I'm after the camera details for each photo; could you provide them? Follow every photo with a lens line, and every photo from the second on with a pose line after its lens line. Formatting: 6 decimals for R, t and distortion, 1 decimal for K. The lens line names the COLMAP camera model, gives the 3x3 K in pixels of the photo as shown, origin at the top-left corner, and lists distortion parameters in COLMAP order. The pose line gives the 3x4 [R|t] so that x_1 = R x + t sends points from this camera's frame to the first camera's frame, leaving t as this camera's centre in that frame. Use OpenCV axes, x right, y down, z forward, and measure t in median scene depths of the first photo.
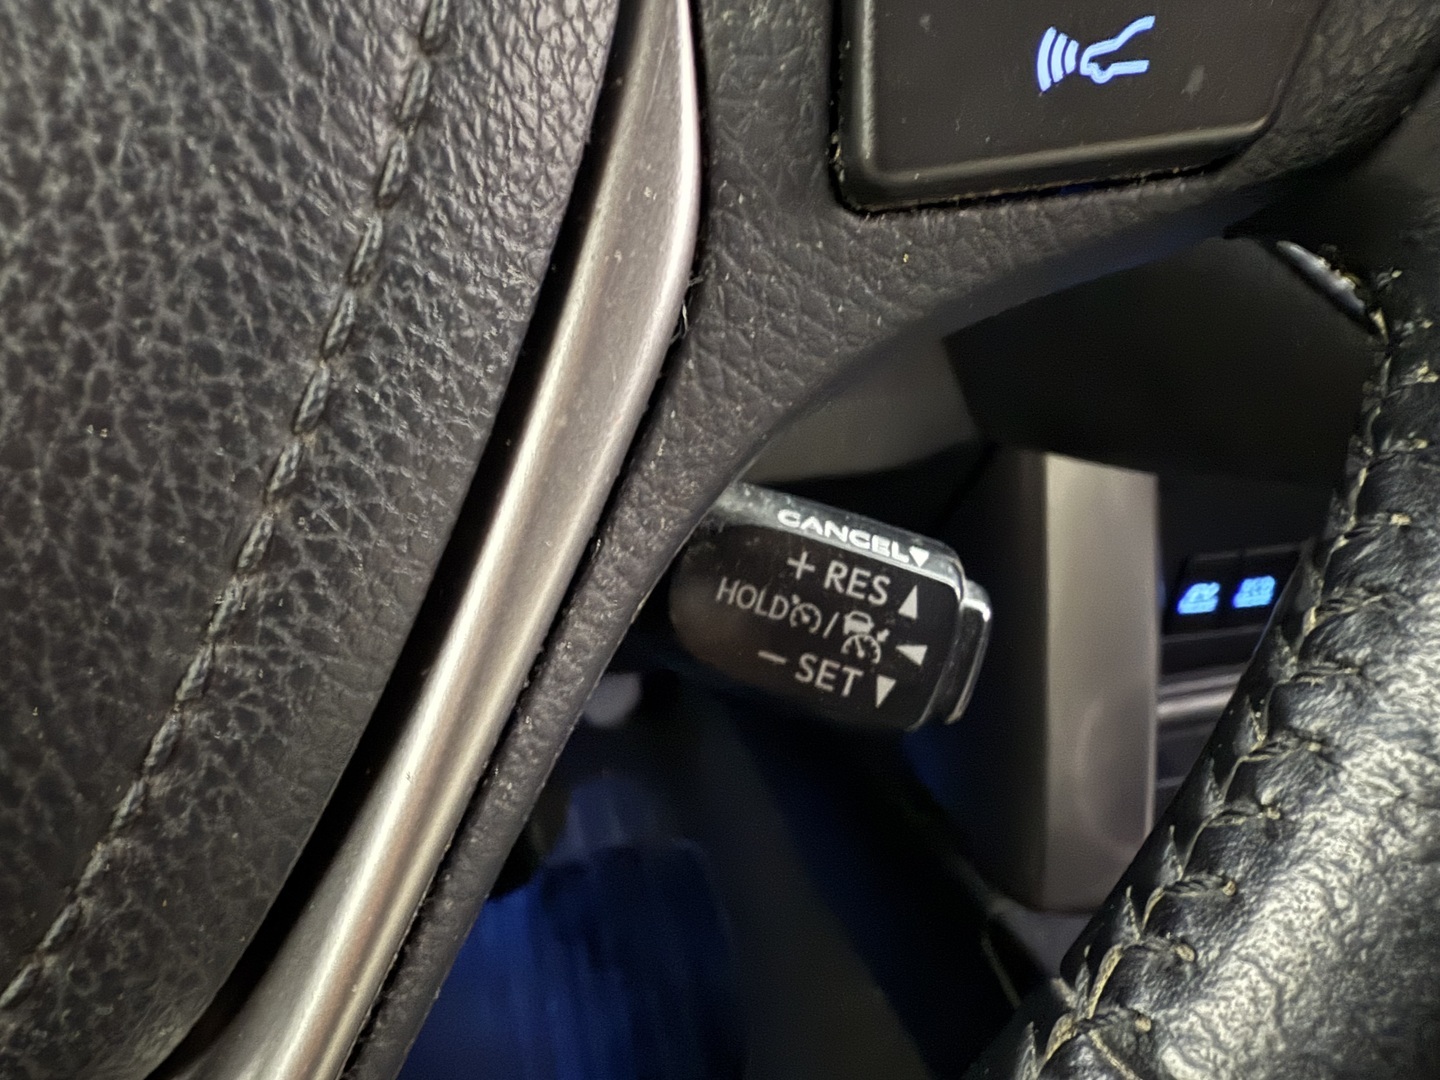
lens RADIAL K [[1276.8, 0, 722.7], [0, 1276.8, 541.7], [0, 0, 1]] dist [0.018660, 0.012235]
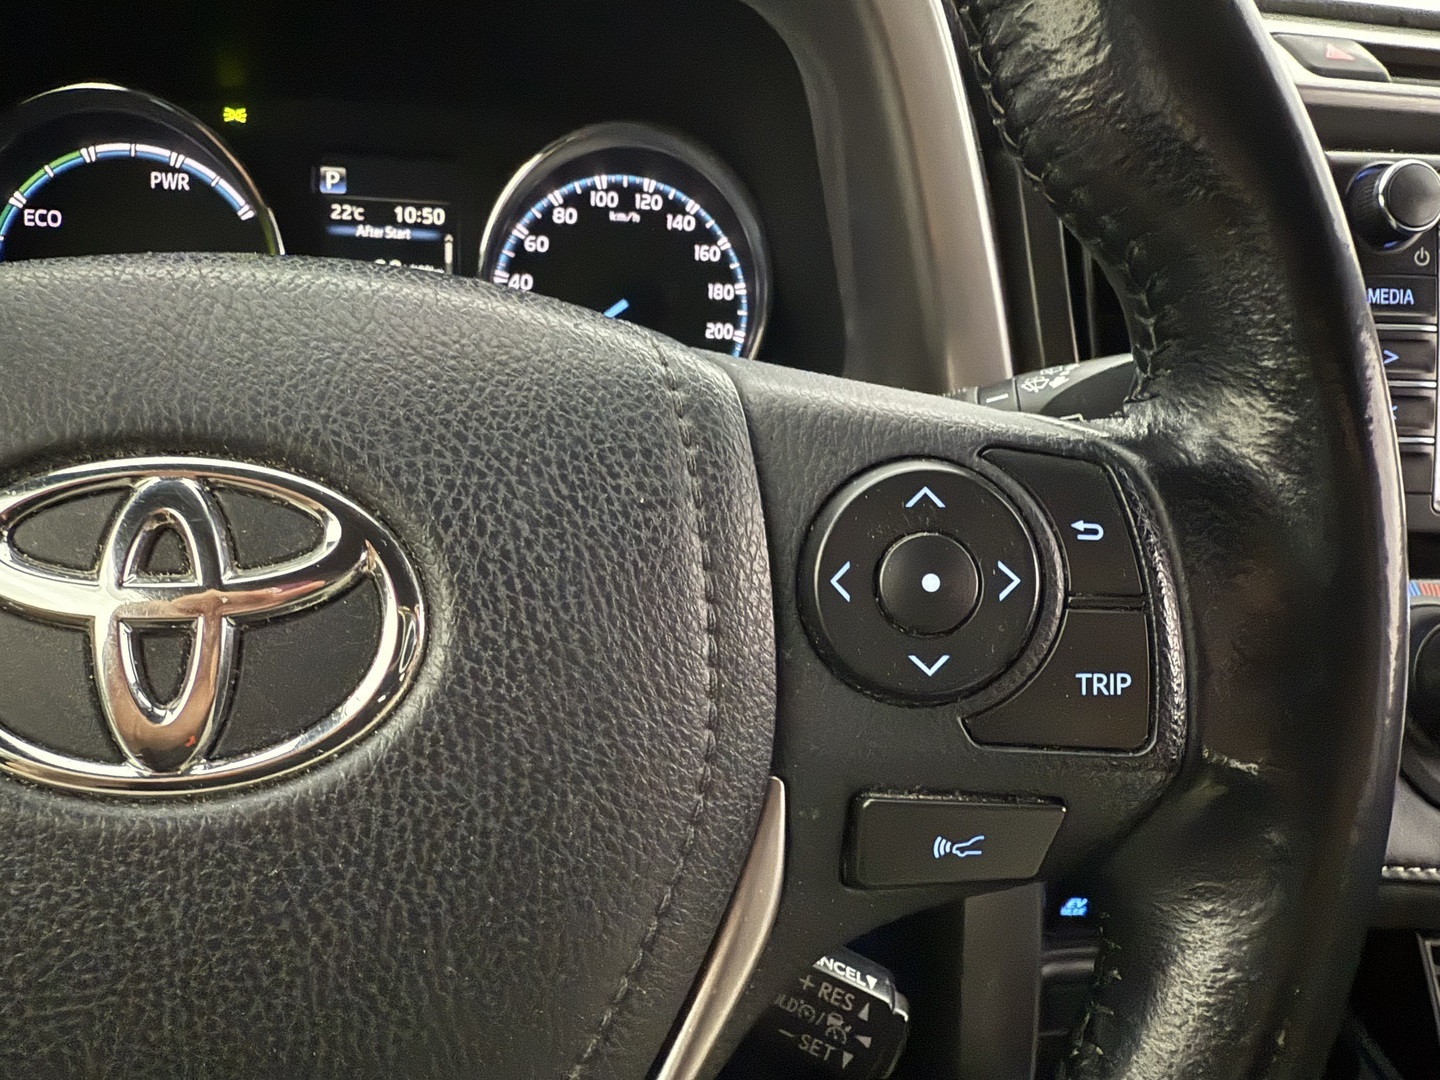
lens RADIAL K [[1121.0, 0, 715.5], [0, 1121.0, 535.3], [0, 0, 1]] dist [0.003942, -0.000842]
pose [[0.995854, 0.090515, -0.009097, -0.111711], [-0.090931, 0.987476, -0.128931, -0.395549], [-0.002687, 0.129223, 0.991612, -0.672925]]
